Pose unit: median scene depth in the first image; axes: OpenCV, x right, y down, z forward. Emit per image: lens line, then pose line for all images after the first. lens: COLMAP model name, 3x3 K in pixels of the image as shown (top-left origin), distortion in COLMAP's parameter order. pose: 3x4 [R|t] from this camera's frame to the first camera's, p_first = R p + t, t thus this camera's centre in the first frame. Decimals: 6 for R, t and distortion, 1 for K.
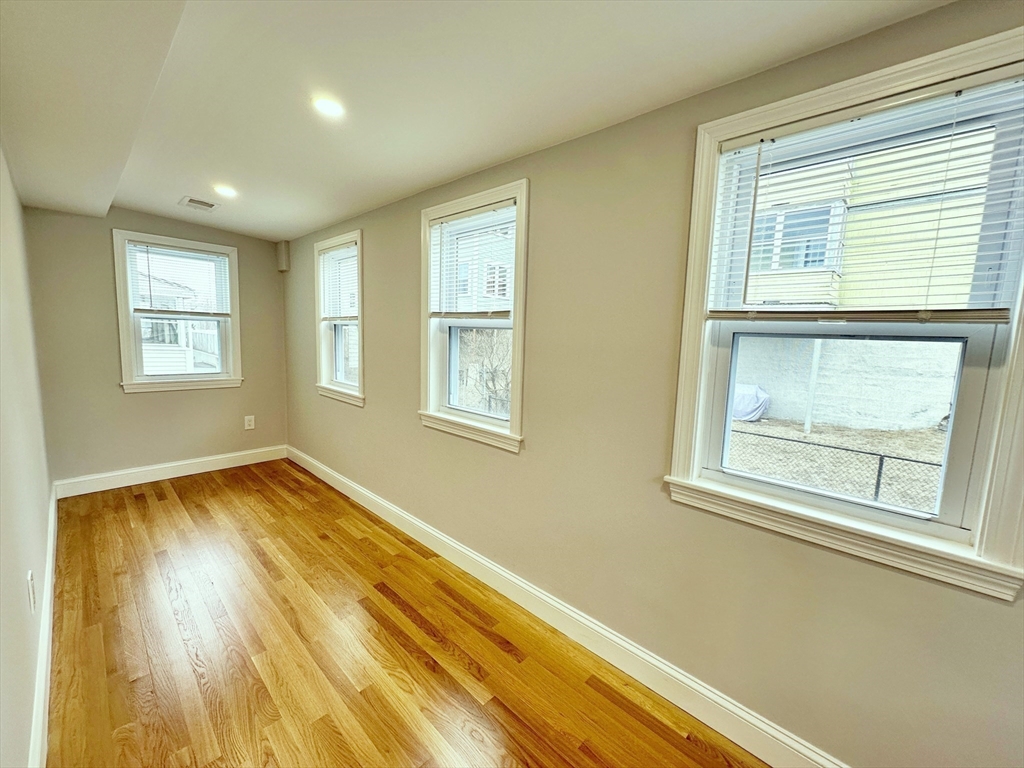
lens RADIAL K [[410.3, 0, 516.3], [0, 410.3, 387.2], [0, 0, 1]] dist [0.000216, -0.000516]
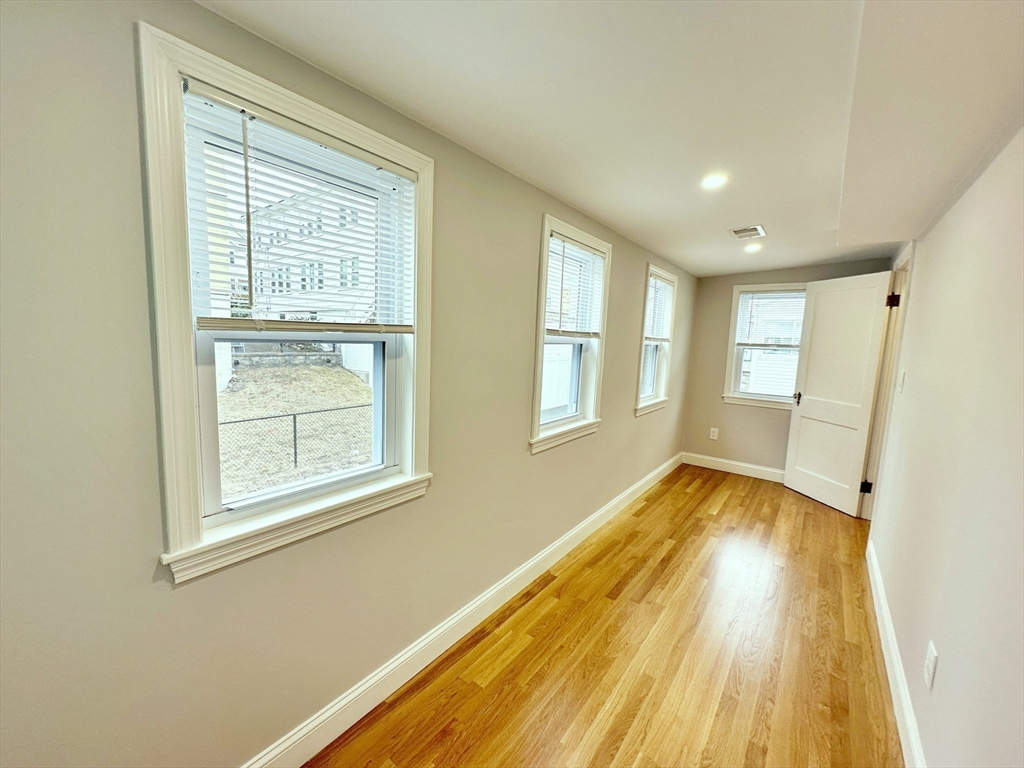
lens RADIAL K [[410.3, 0, 515.9], [0, 410.3, 380.3], [0, 0, 1]] dist [0.000216, -0.000516]
pose [[-0.100896, -0.155620, 0.982651, -1.236200], [0.071153, 0.984033, 0.163145, -0.245433], [-0.992349, 0.086380, -0.088212, 1.270428]]
